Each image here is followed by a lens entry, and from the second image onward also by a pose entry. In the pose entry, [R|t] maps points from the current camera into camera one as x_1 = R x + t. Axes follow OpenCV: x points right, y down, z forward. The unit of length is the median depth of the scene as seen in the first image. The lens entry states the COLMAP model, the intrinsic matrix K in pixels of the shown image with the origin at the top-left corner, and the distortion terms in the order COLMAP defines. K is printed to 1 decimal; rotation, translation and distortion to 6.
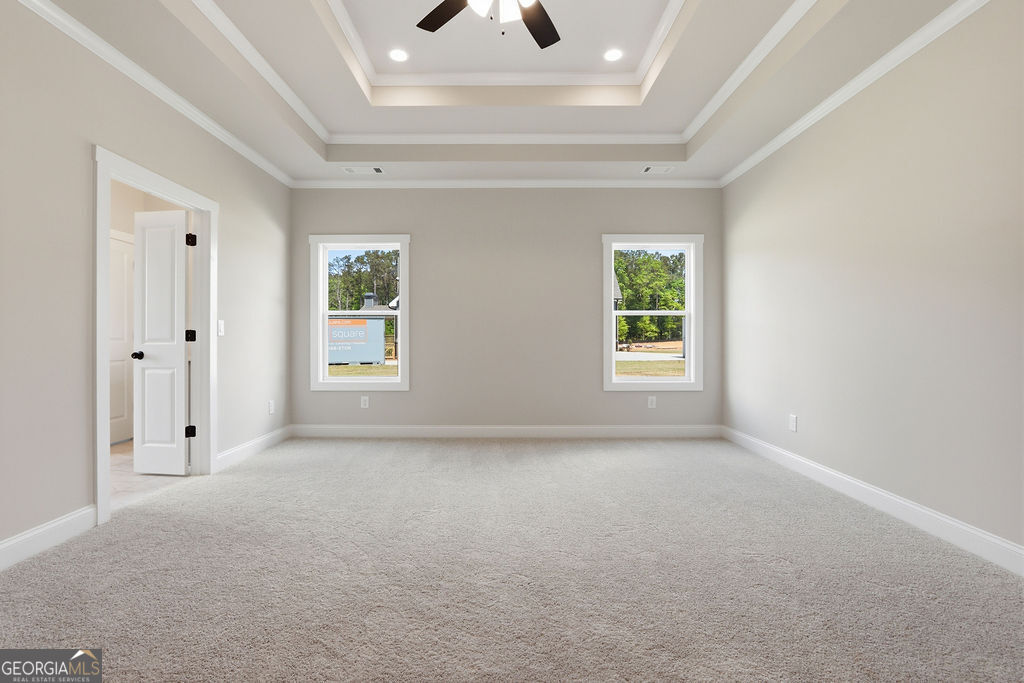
lens RADIAL K [[478.1, 0, 504.9], [0, 478.1, 341.3], [0, 0, 1]] dist [-0.012184, 0.000618]
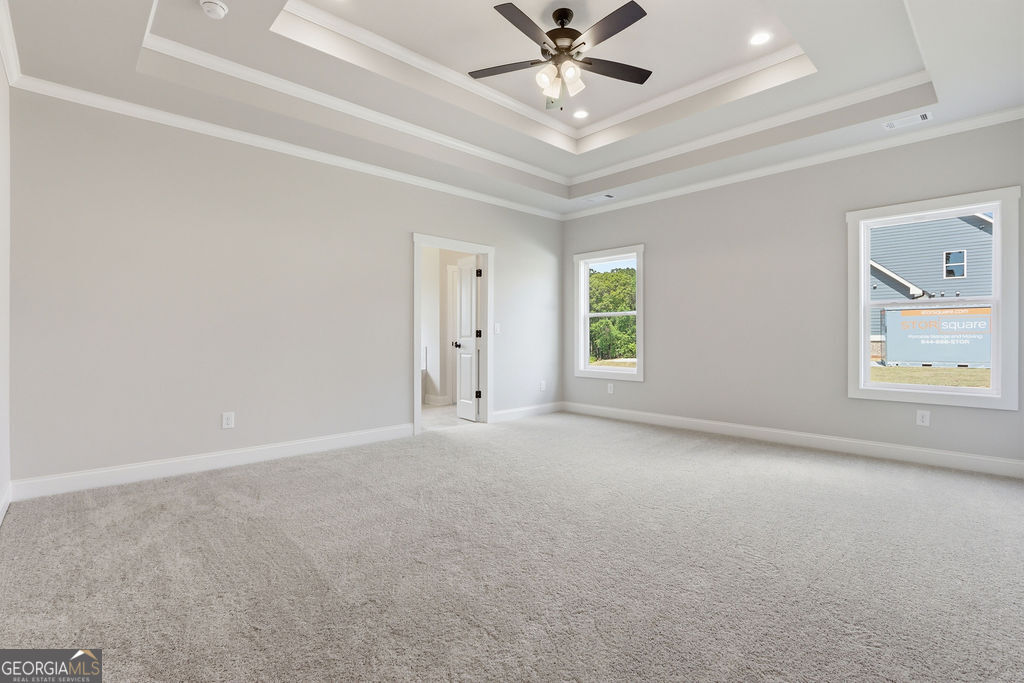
lens RADIAL K [[481.6, 0, 505.7], [0, 481.6, 338.3], [0, 0, 1]] dist [-0.013925, 0.001877]
pose [[0.682303, 0.003842, -0.731059, 0.474181], [-0.005226, 0.999986, 0.000378, 0.002010], [0.731051, 0.003563, 0.682314, -0.022413]]
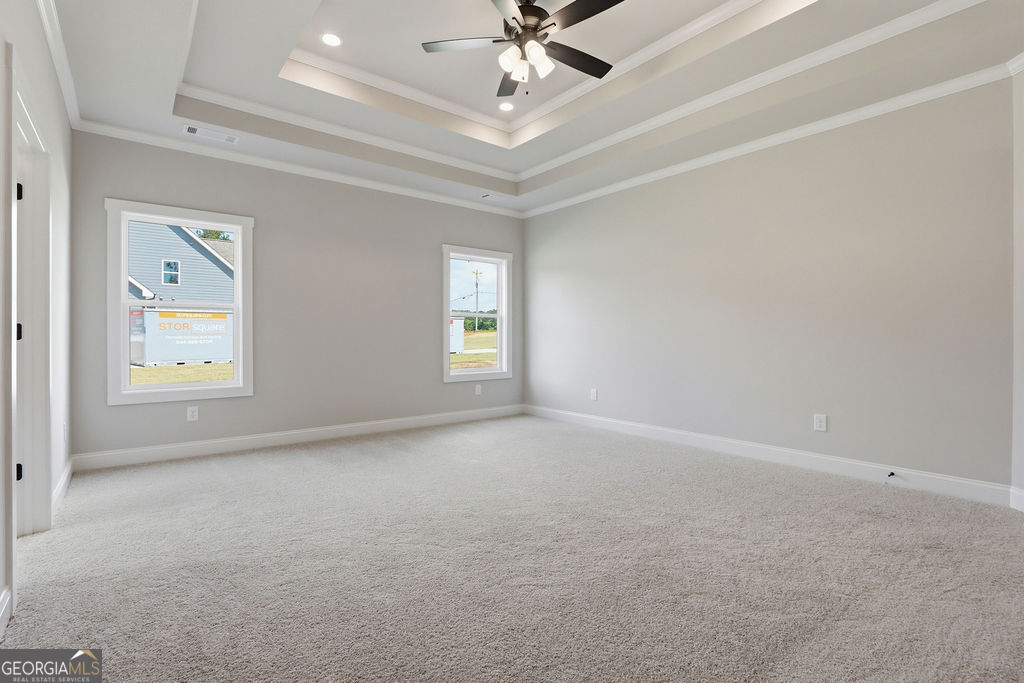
lens RADIAL K [[482.3, 0, 512.0], [0, 482.3, 341.5], [0, 0, 1]] dist [-0.012211, 0.000441]
pose [[0.772584, -0.005868, 0.634886, -0.451701], [0.000507, 0.999963, 0.008625, -0.004039], [-0.634912, -0.006341, 0.772558, 0.018438]]
